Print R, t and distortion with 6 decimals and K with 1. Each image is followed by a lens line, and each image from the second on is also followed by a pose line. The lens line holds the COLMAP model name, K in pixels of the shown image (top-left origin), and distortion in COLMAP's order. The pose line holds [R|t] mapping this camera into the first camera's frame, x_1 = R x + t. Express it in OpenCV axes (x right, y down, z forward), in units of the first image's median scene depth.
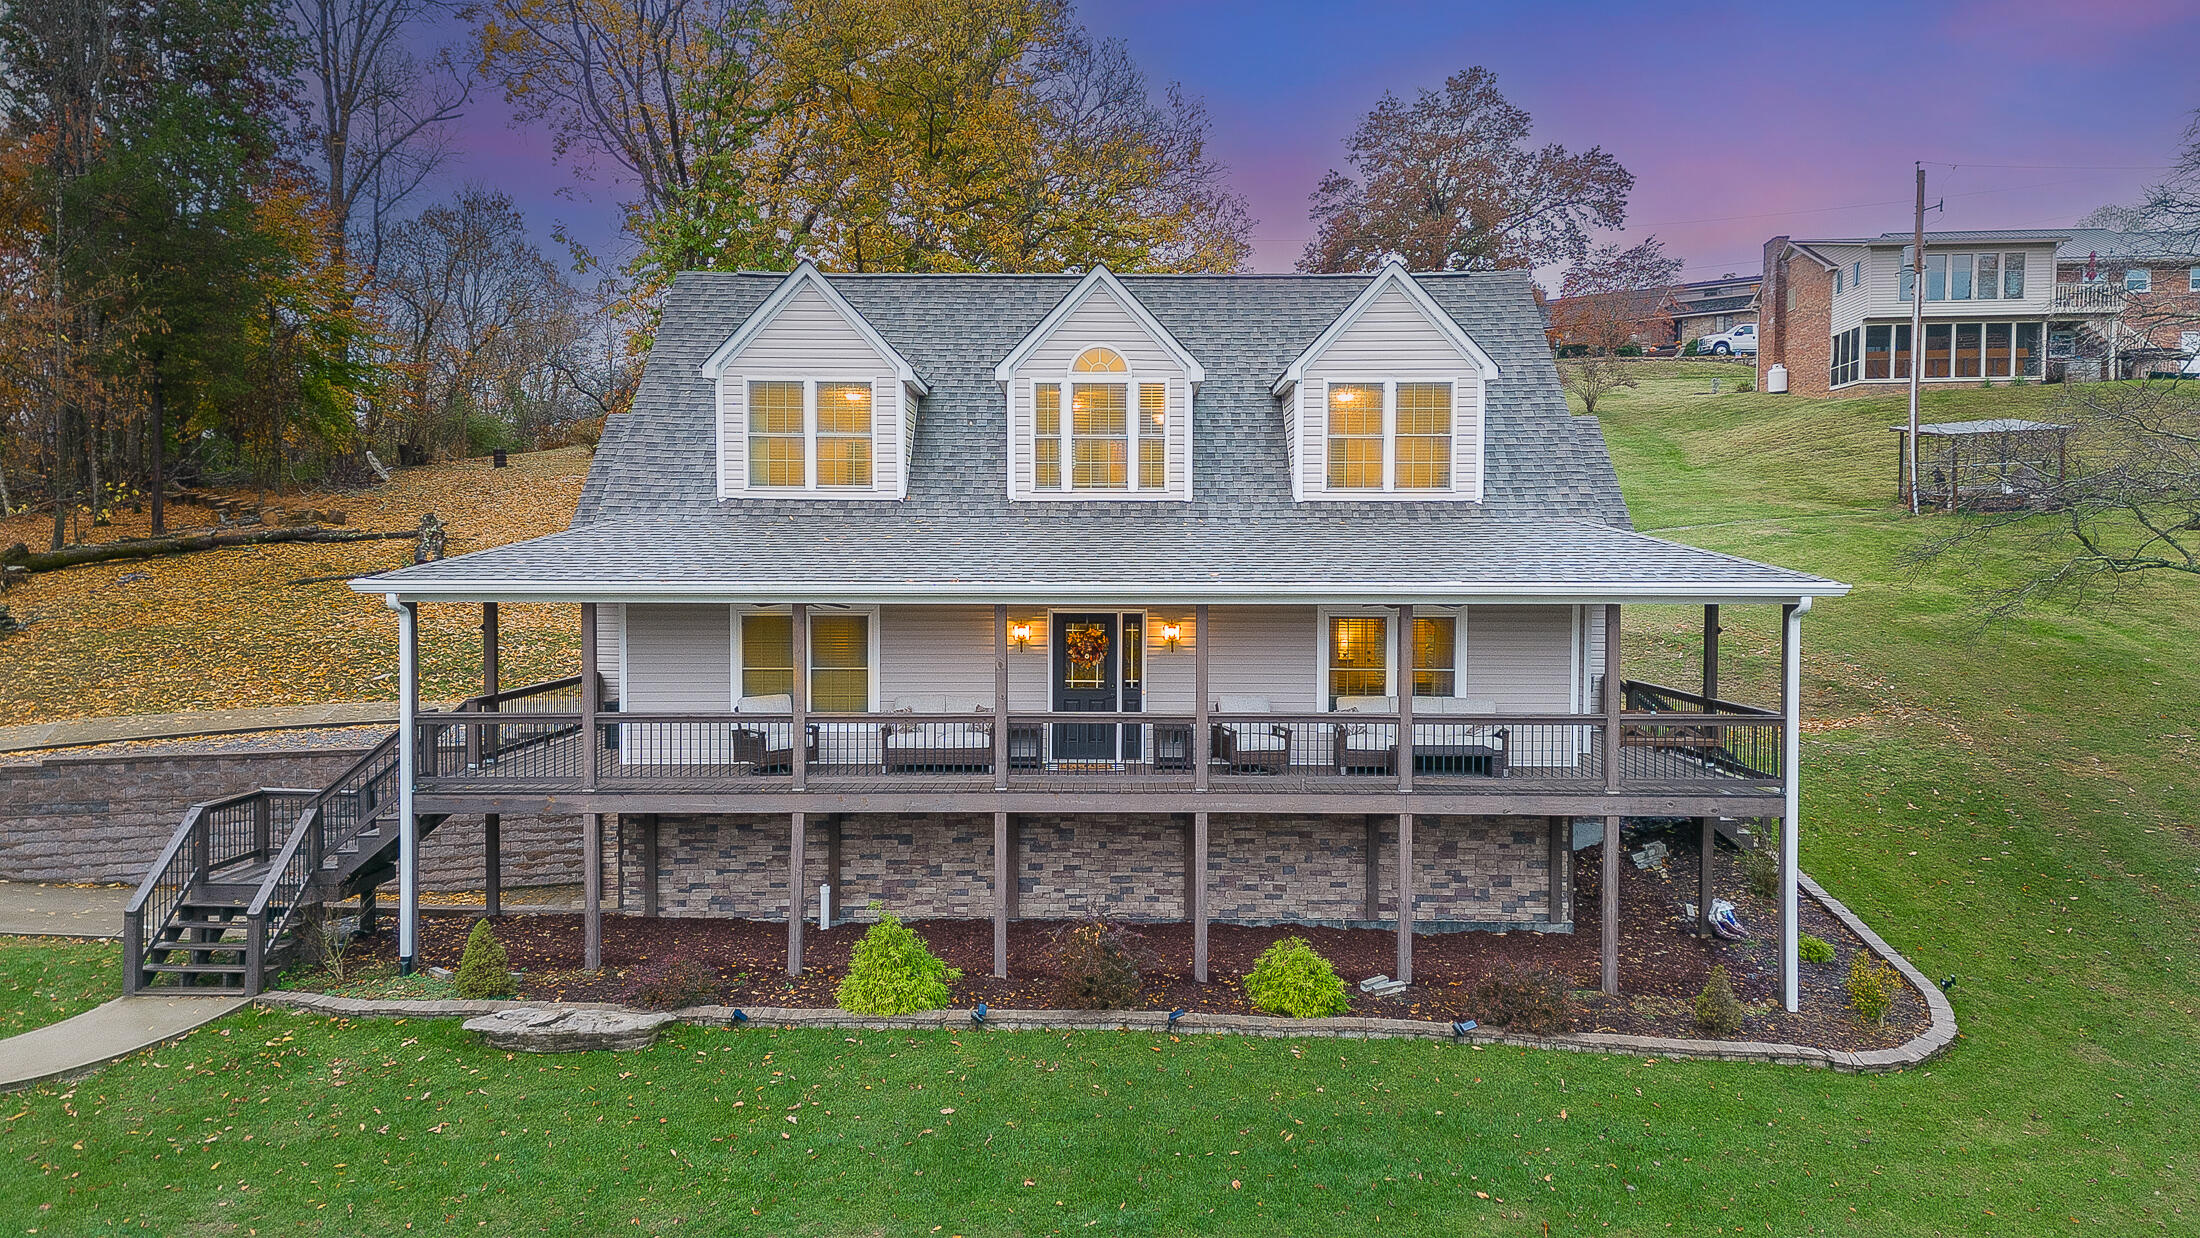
lens RADIAL K [[1504.5, 0, 1109.4], [0, 1504.5, 622.3], [0, 0, 1]] dist [0.074585, -0.051128]
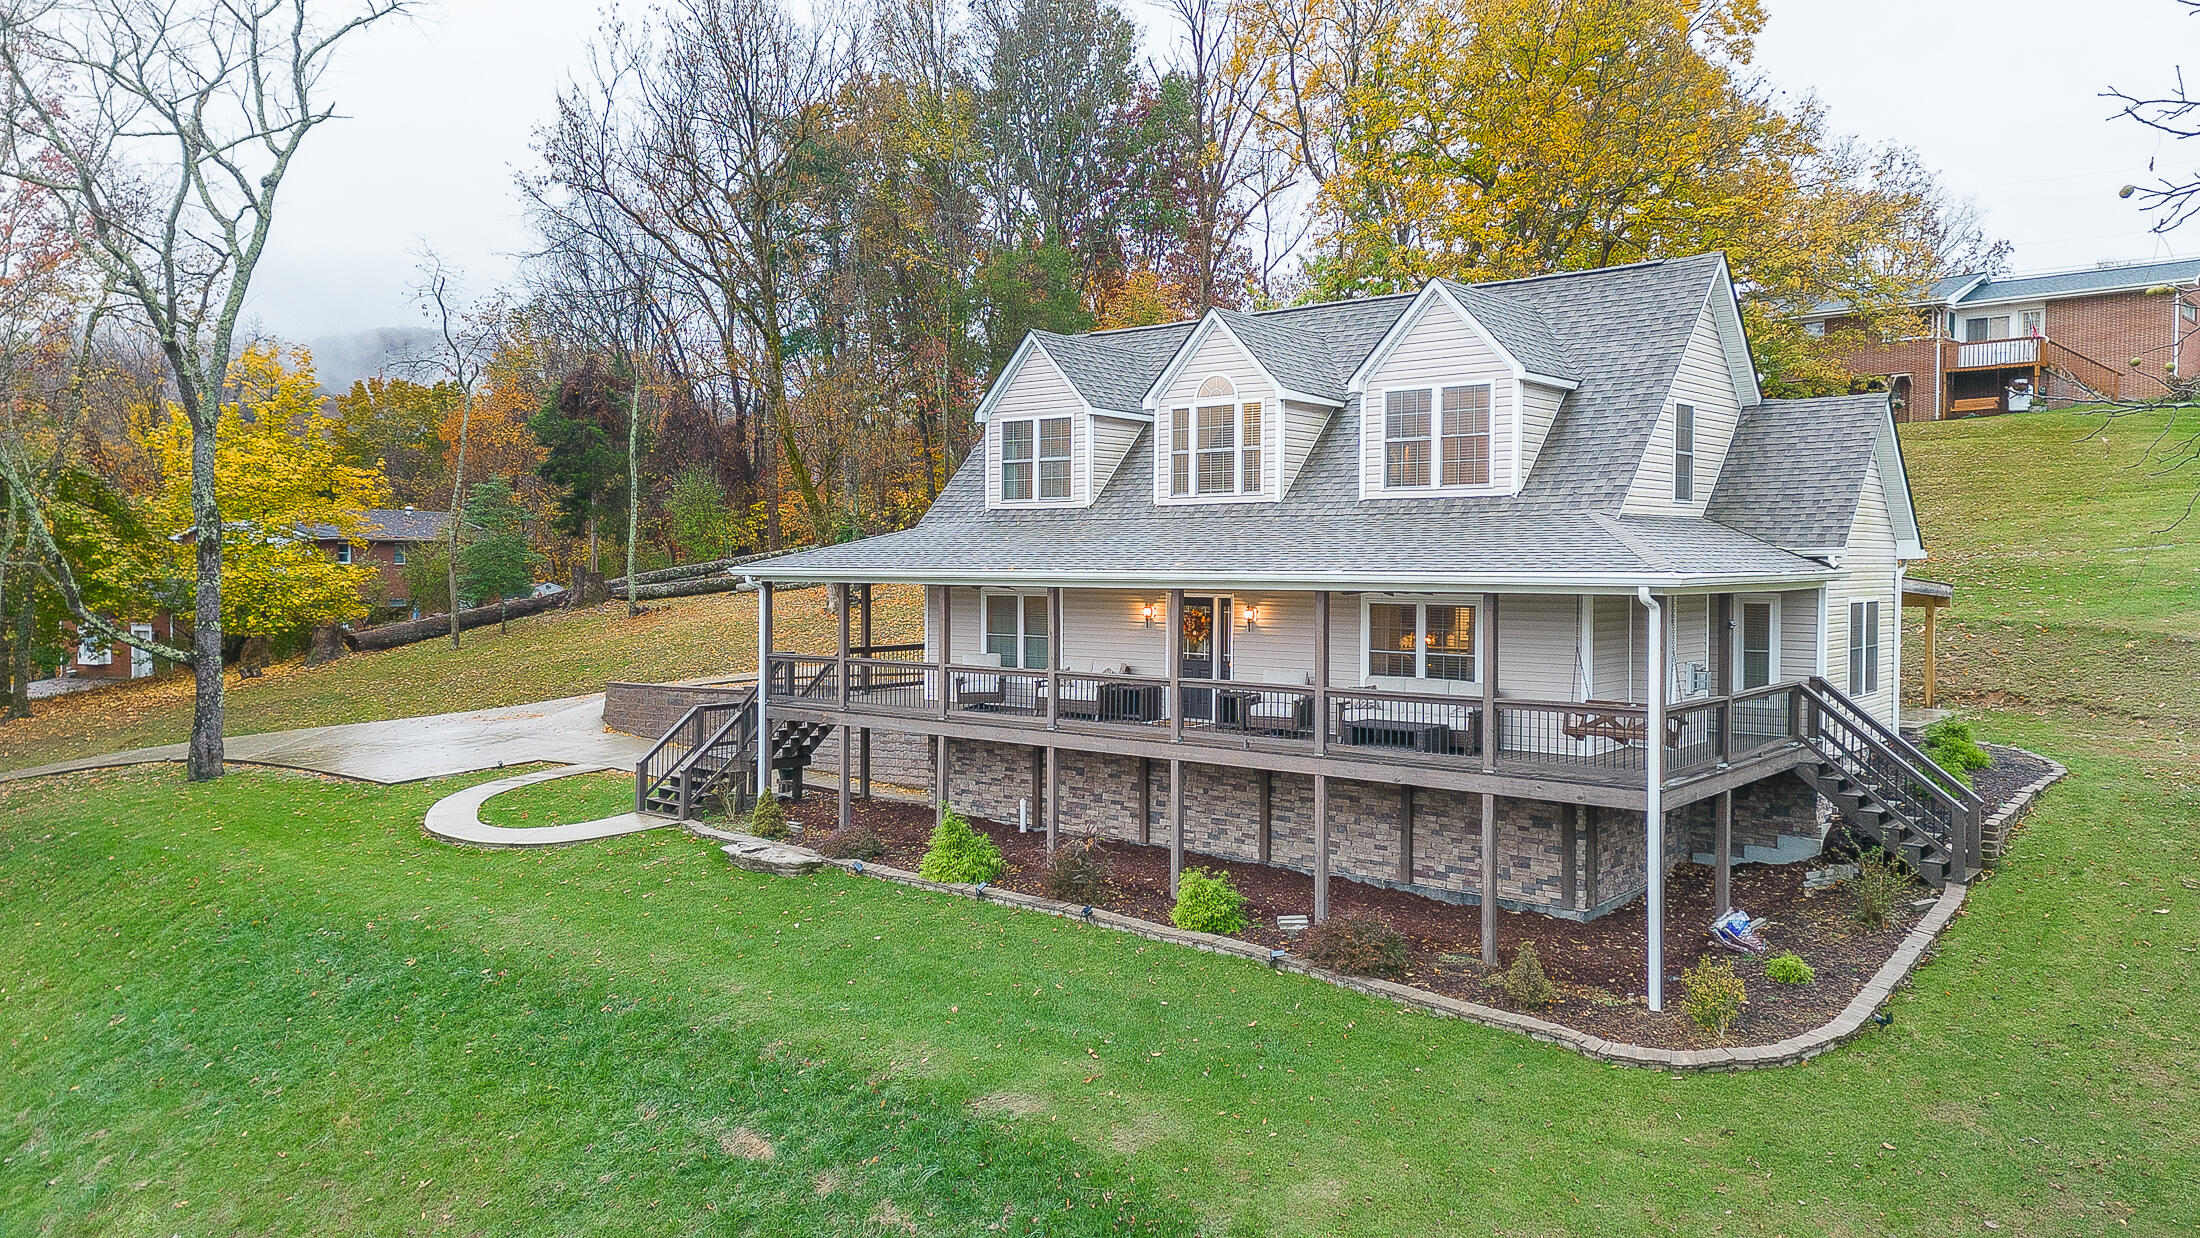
lens RADIAL K [[1504.5, 0, 1069.8], [0, 1504.5, 586.1], [0, 0, 1]] dist [0.074585, -0.051128]
pose [[0.774322, 0.009752, -0.632717, 0.672095], [-0.022410, 0.999677, -0.012017, 0.002035], [0.632395, 0.023484, 0.774290, -0.000546]]
